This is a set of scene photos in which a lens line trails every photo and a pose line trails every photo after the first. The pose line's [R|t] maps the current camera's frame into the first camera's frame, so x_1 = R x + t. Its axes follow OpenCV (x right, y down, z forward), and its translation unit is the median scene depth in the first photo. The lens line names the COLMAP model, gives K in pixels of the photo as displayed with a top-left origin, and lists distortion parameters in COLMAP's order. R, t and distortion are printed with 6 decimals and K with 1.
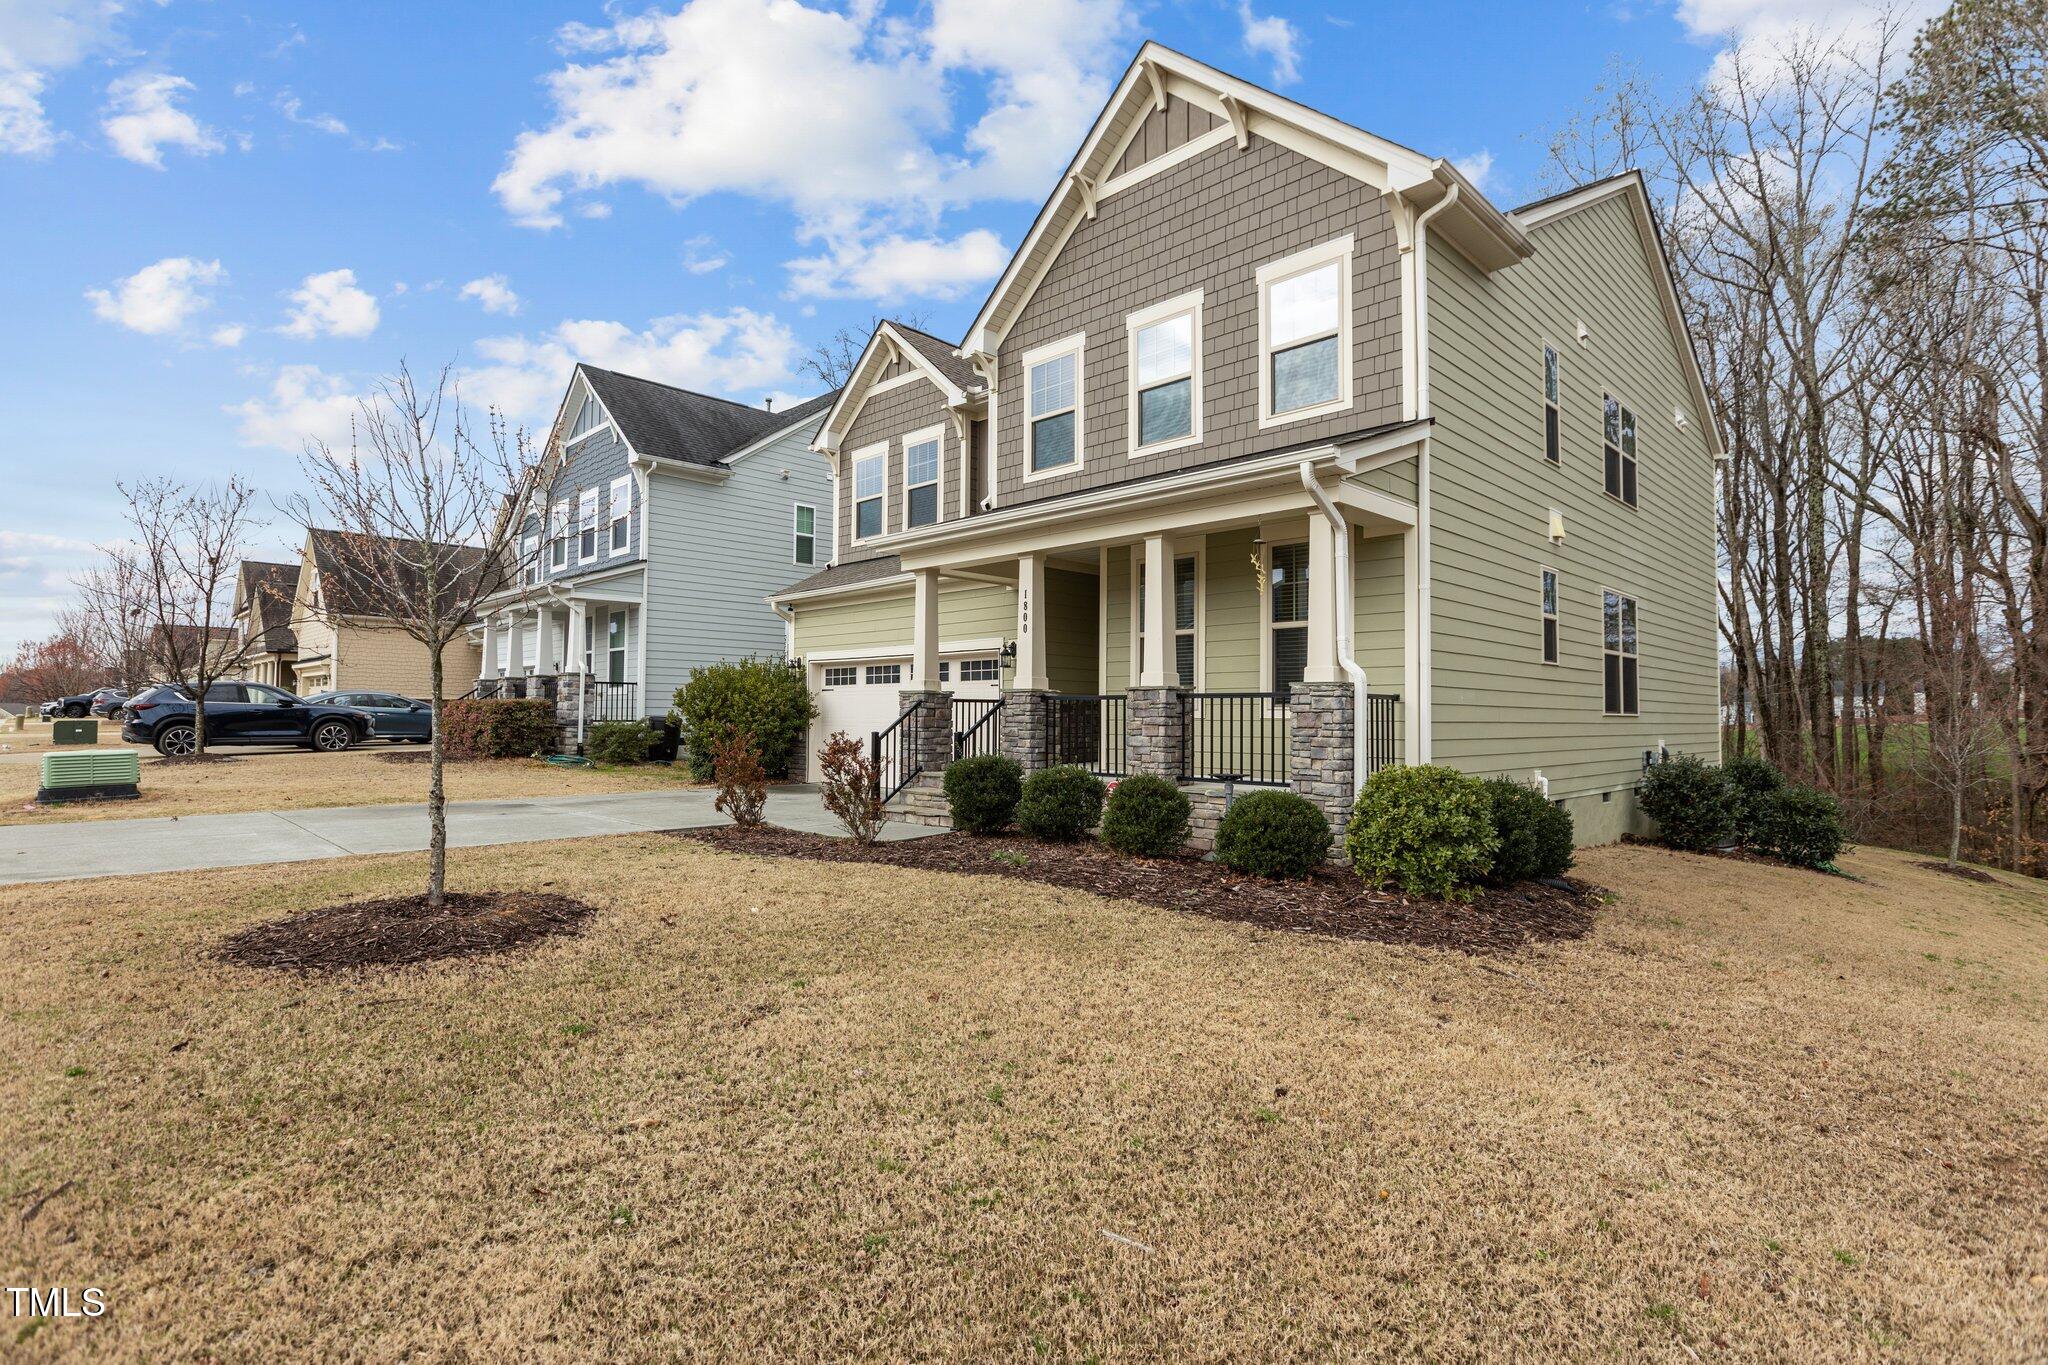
lens RADIAL K [[1007.9, 0, 1020.0], [0, 1007.9, 683.8], [0, 0, 1]] dist [0.001558, -0.003249]
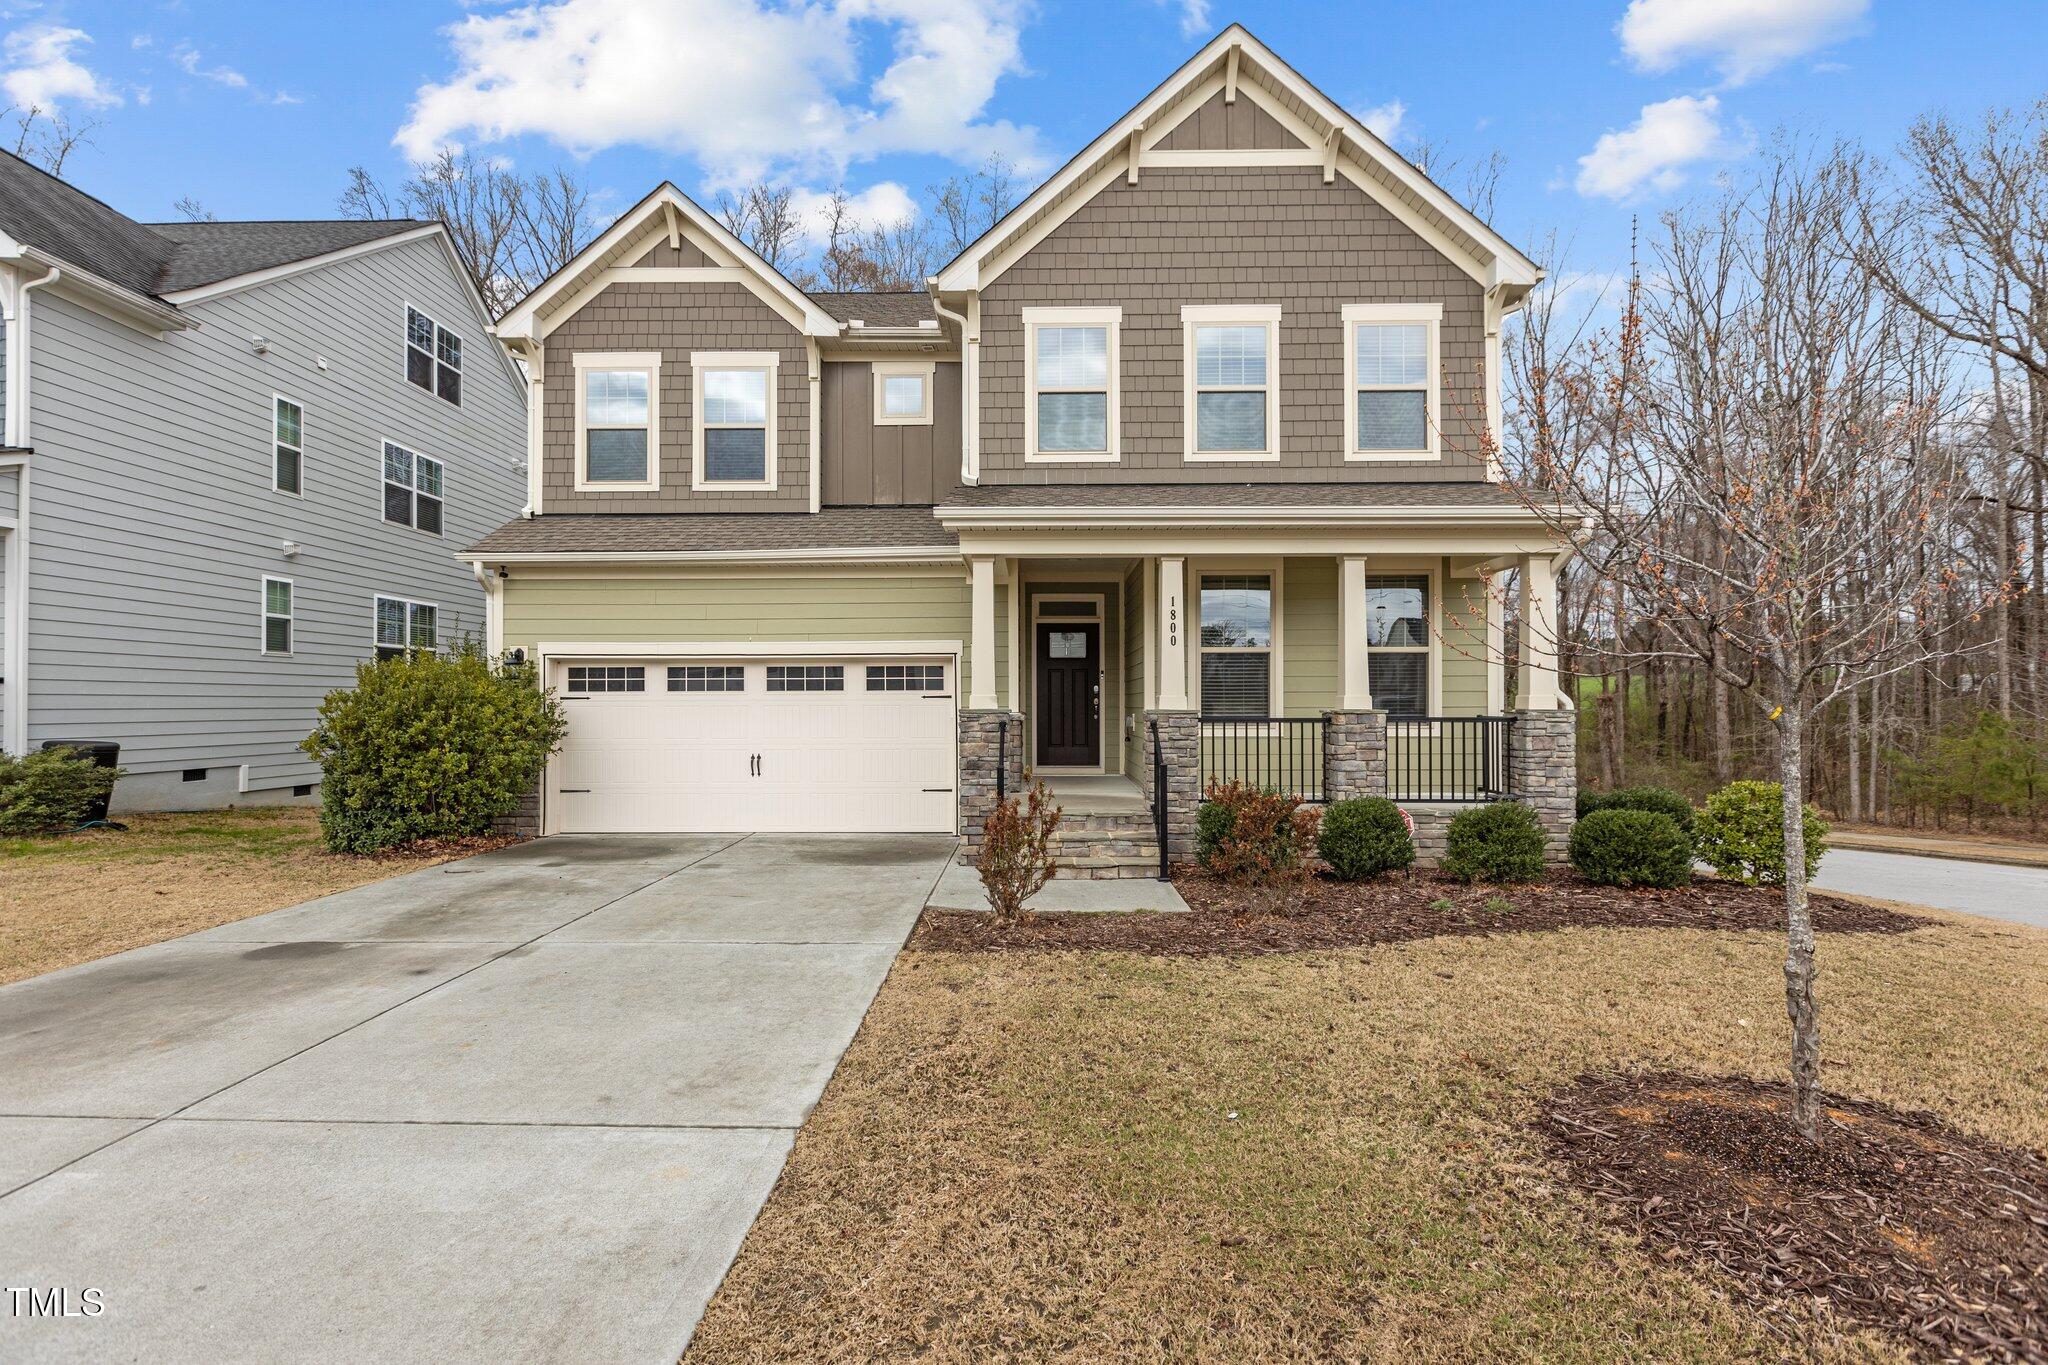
lens RADIAL K [[967.6, 0, 1029.8], [0, 967.6, 695.1], [0, 0, 1]] dist [0.004551, -0.001703]
pose [[0.709061, -0.002934, 0.705141, -0.611278], [-0.016644, 0.999643, 0.020895, -0.020806], [-0.704951, -0.026552, 0.708759, 0.441596]]
